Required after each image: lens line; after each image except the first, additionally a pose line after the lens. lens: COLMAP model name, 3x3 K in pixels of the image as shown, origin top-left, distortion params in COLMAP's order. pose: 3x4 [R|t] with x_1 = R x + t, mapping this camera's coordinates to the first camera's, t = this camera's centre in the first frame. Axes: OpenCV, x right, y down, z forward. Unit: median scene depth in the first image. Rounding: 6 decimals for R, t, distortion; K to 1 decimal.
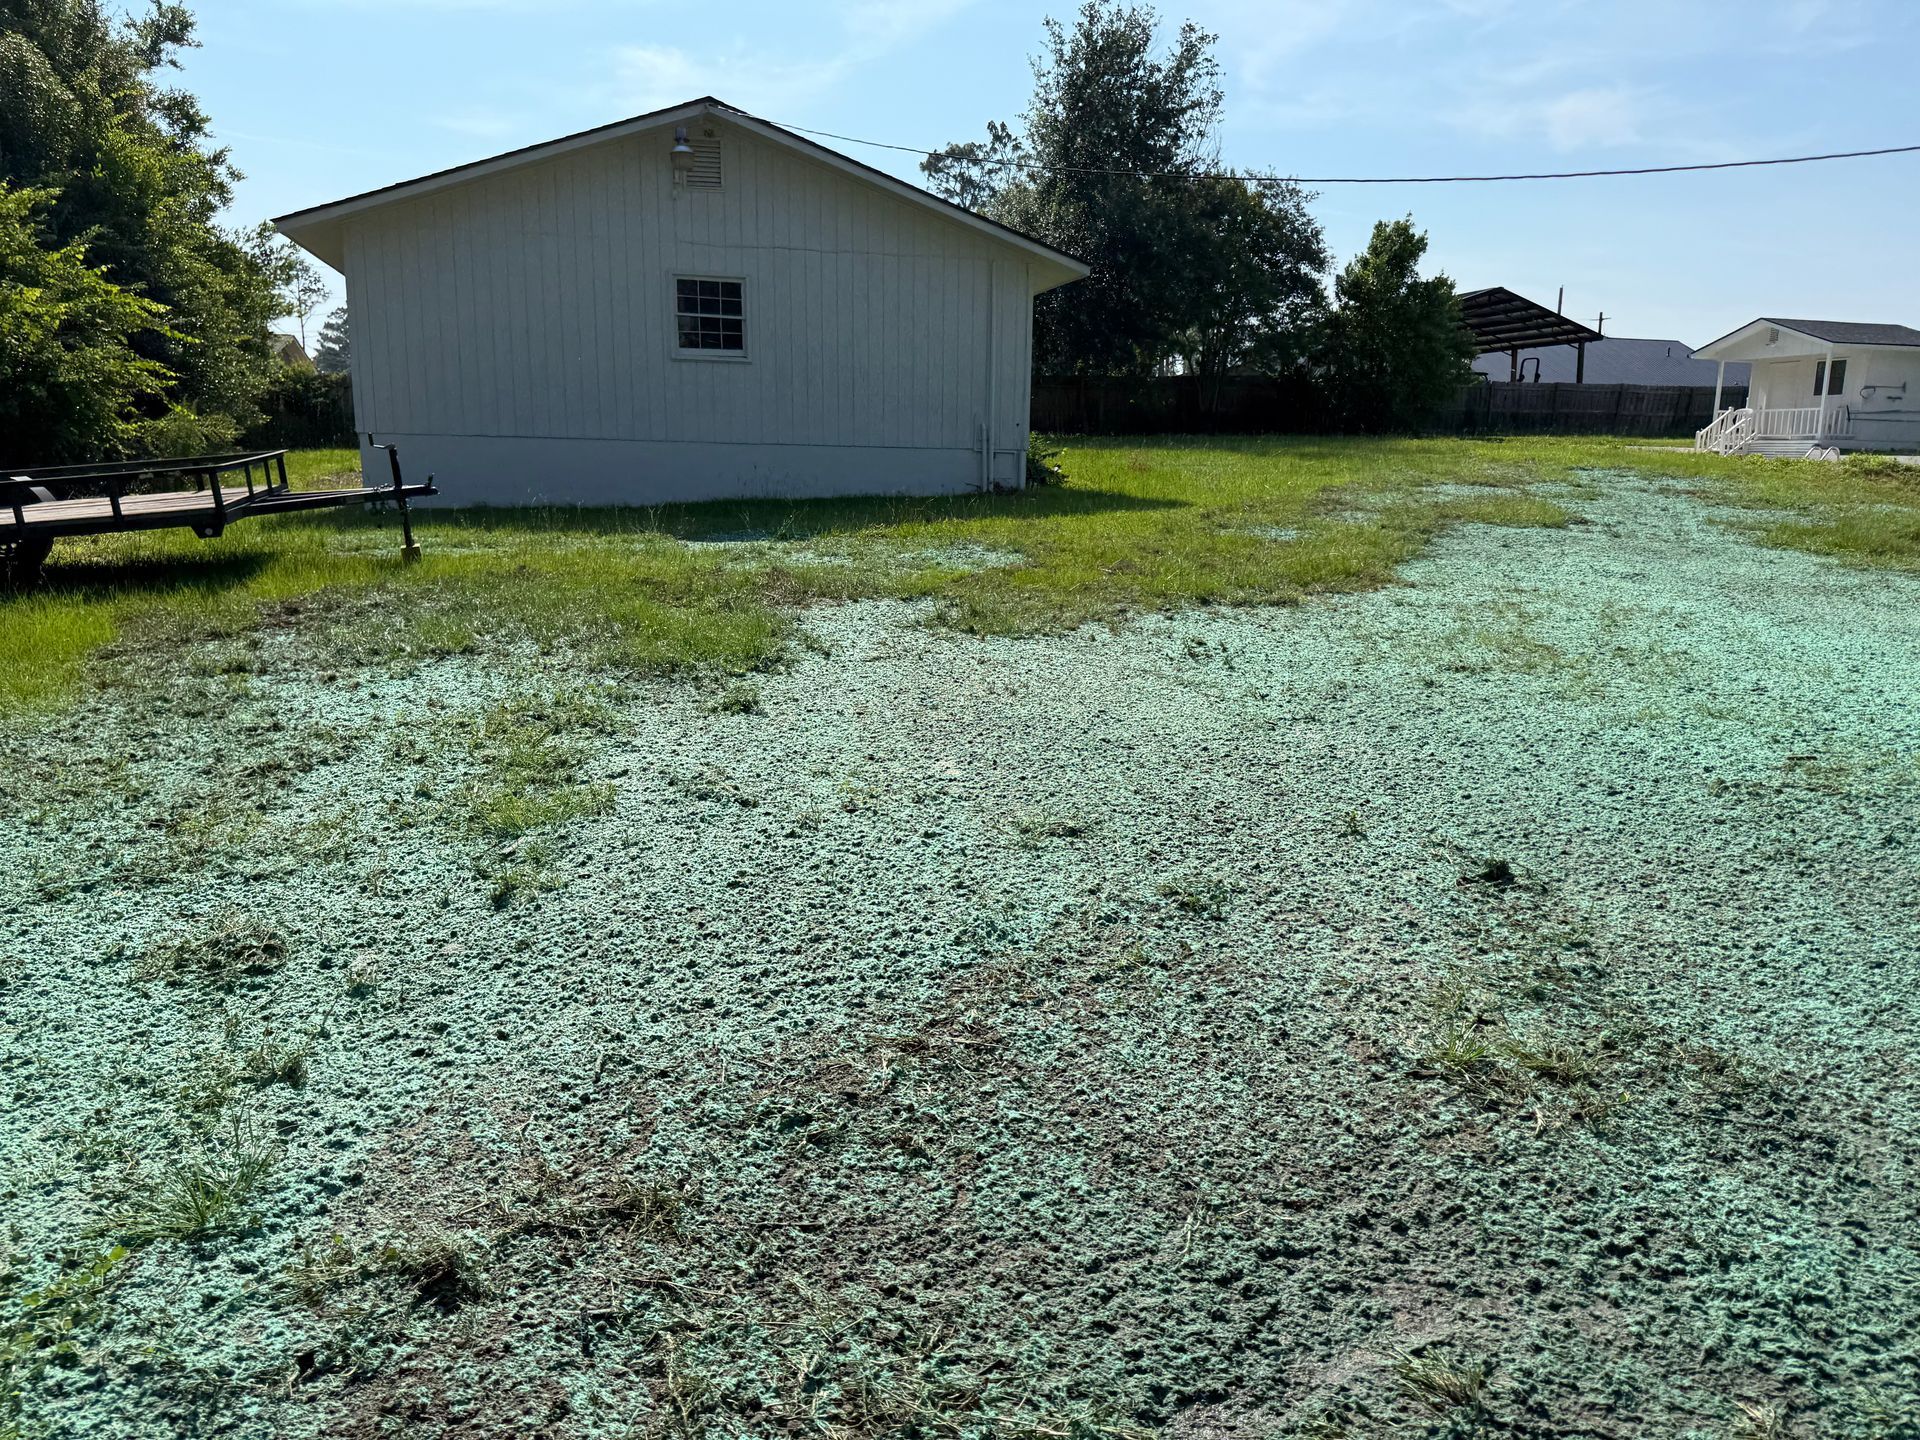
lens RADIAL K [[1299.3, 0, 1014.1], [0, 1299.3, 742.8], [0, 0, 1]] dist [0.077939, -0.117387]
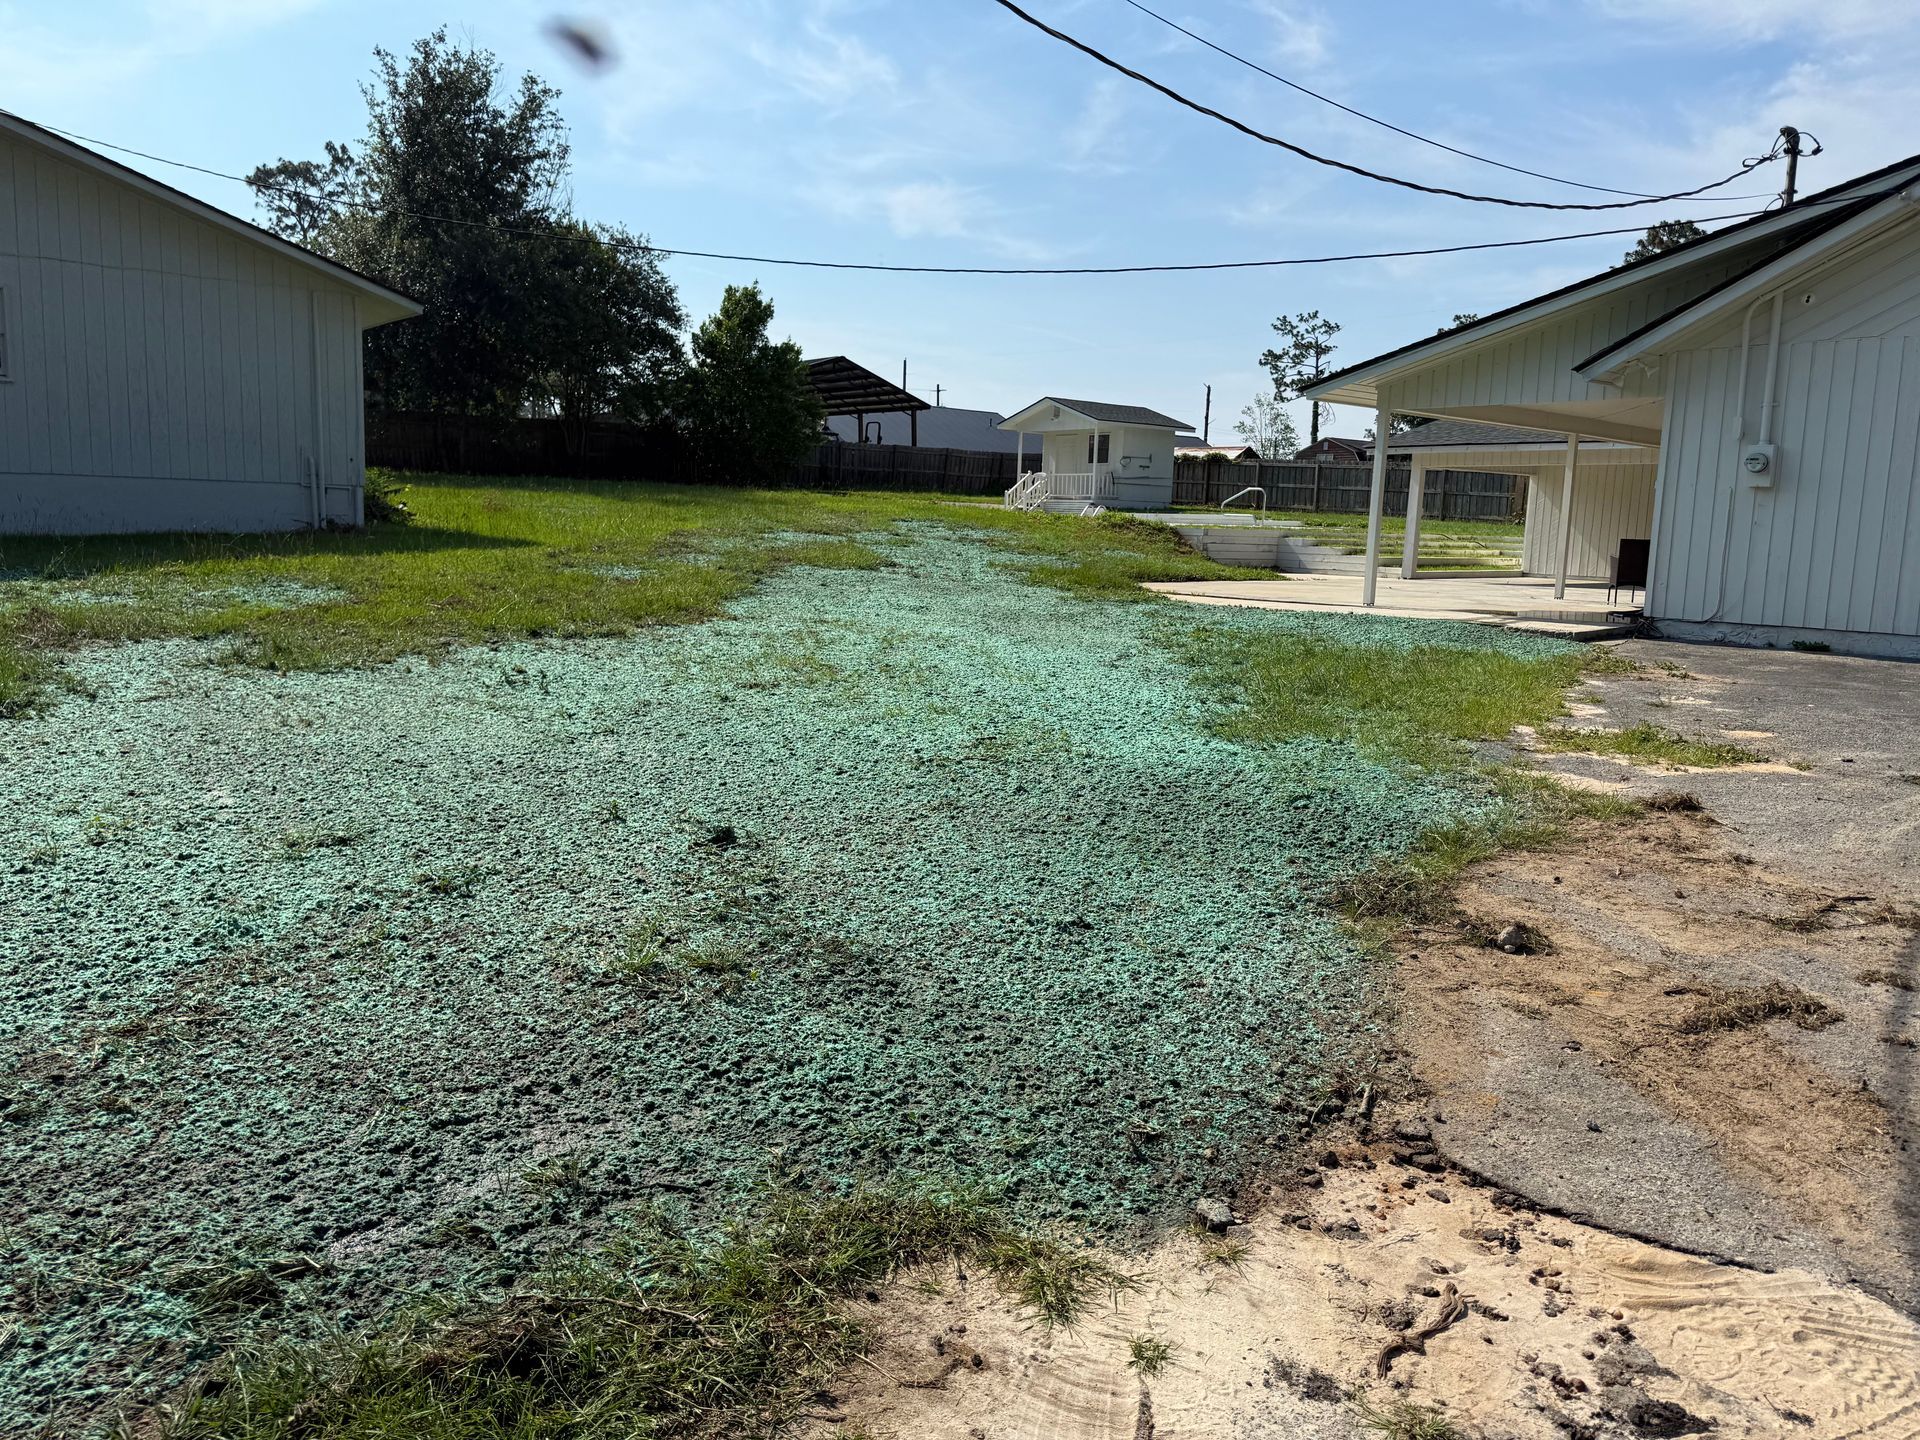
lens RADIAL K [[1299.3, 0, 1014.1], [0, 1299.3, 742.8], [0, 0, 1]] dist [0.077939, -0.117387]
pose [[0.908624, -0.055103, 0.413963, 0.070575], [0.070254, 0.997298, -0.021450, 0.034544], [-0.411663, 0.048573, 0.910041, -0.135144]]
